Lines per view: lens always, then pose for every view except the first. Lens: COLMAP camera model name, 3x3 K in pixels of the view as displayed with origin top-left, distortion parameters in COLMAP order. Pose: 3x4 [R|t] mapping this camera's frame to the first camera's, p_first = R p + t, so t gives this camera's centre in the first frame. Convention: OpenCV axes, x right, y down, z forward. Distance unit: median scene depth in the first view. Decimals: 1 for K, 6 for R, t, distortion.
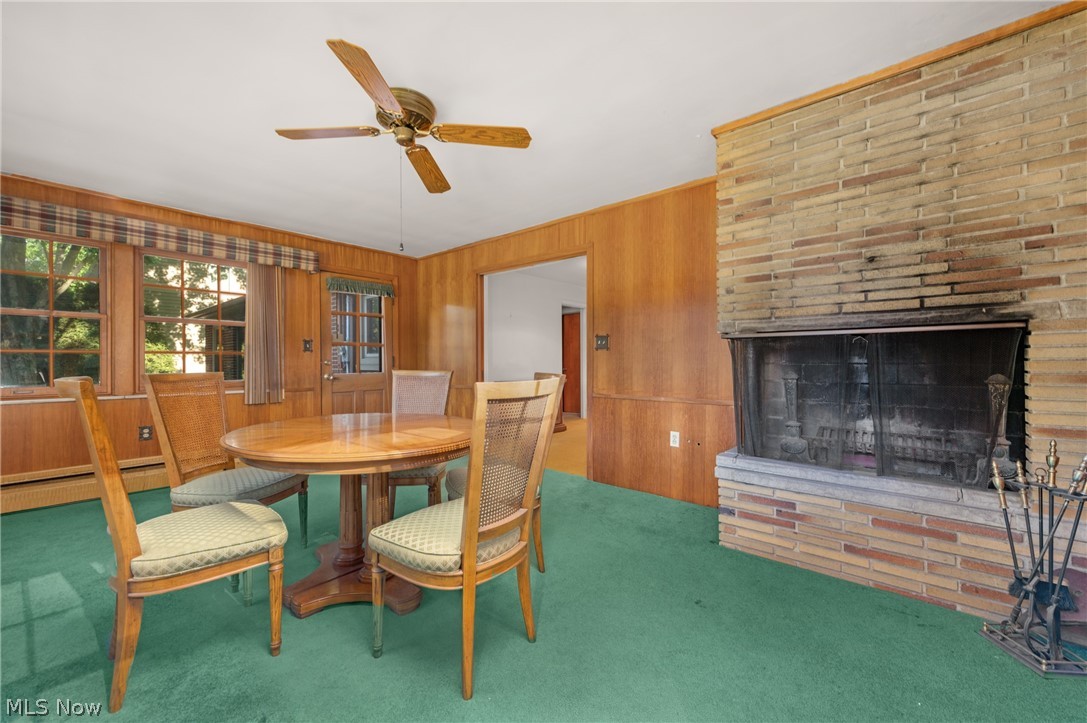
lens RADIAL K [[428.4, 0, 547.6], [0, 428.4, 366.6], [0, 0, 1]] dist [-0.000197, -0.000130]
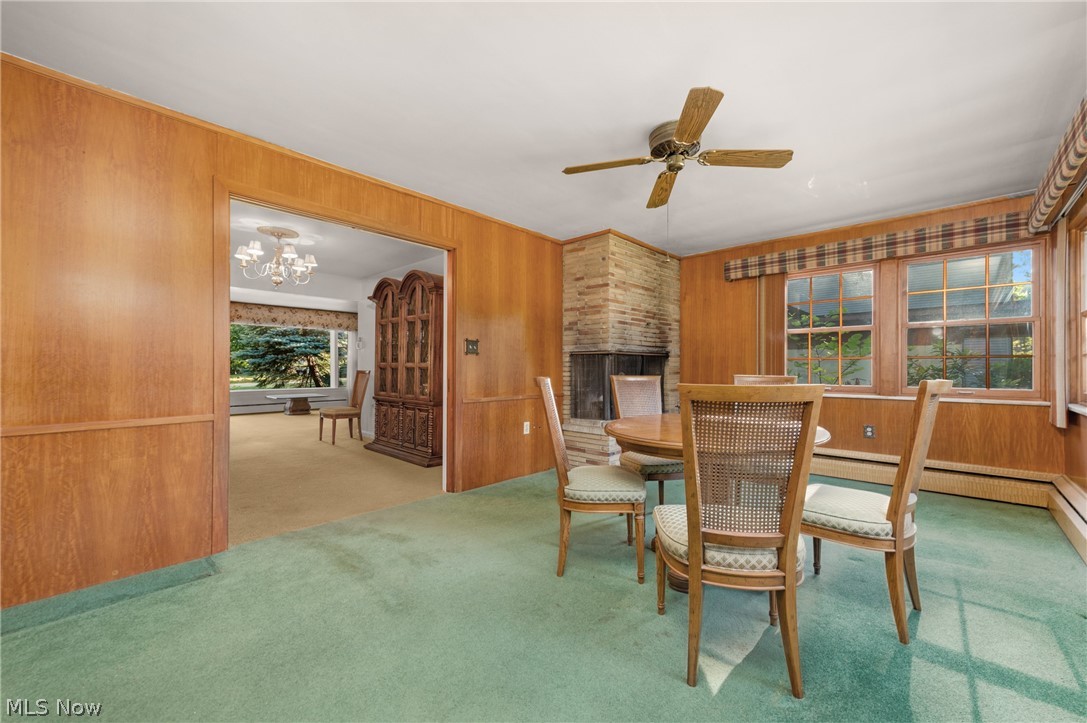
lens RADIAL K [[428.4, 0, 554.1], [0, 428.4, 361.7], [0, 0, 1]] dist [-0.000197, -0.000130]
pose [[0.030605, 0.007404, 0.999504, -0.972288], [0.001849, 0.999970, -0.007465, -0.016897], [-0.999530, 0.002077, 0.030590, 0.881323]]
